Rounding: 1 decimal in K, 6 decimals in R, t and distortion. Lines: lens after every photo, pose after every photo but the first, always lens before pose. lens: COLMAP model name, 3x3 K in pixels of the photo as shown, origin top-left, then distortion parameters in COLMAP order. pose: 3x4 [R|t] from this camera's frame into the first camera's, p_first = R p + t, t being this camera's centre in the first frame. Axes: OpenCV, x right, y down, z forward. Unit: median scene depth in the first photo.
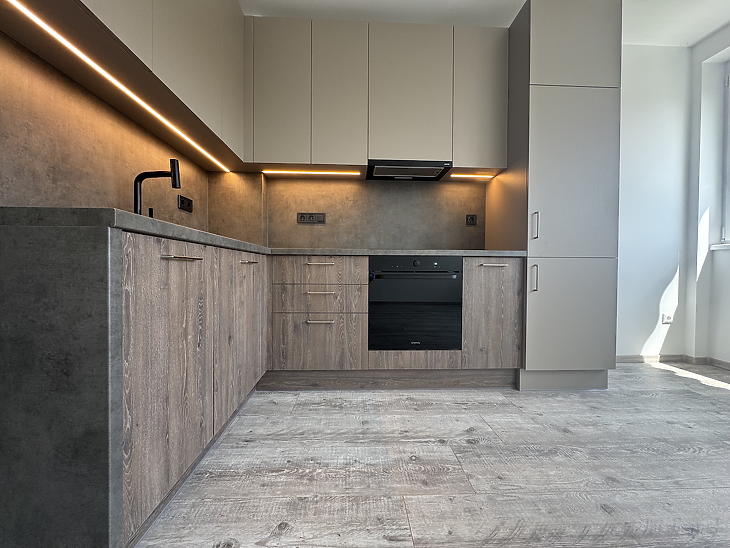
lens RADIAL K [[293.2, 0, 356.3], [0, 293.2, 273.0], [0, 0, 1]] dist [-0.000501, 0.000298]
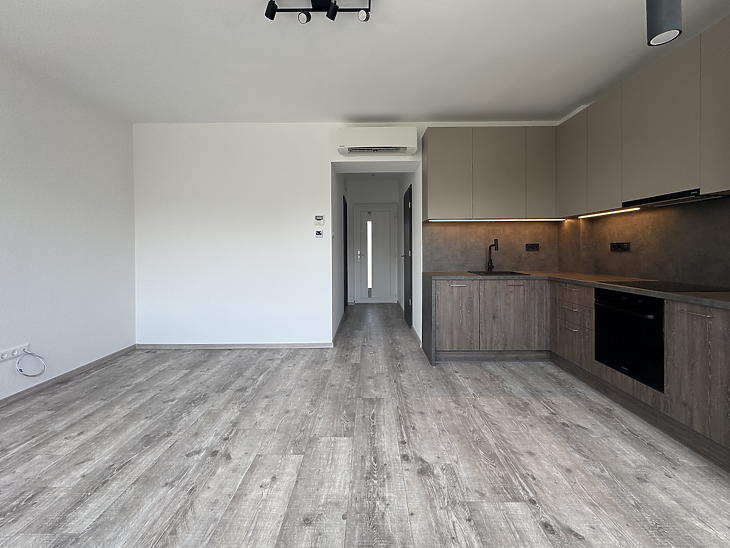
lens RADIAL K [[303.5, 0, 374.3], [0, 303.5, 251.8], [0, 0, 1]] dist [-0.000881, 0.000952]
pose [[-0.020088, 0.000866, -0.999798, 1.394314], [-0.006674, 0.999977, 0.001000, -0.208607], [0.999776, 0.006693, -0.020082, 0.045940]]
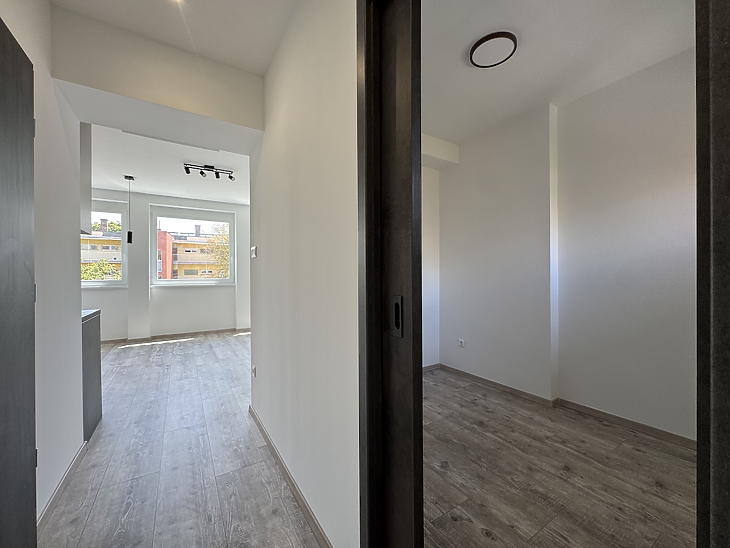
lens RADIAL K [[293.2, 0, 365.0], [0, 293.2, 275.3], [0, 0, 1]] dist [-0.000501, 0.000298]
pose [[-0.504406, -0.006525, 0.863442, -2.033494], [0.013413, 0.999792, 0.015391, -0.234202], [-0.863362, 0.019345, -0.504214, -0.042555]]
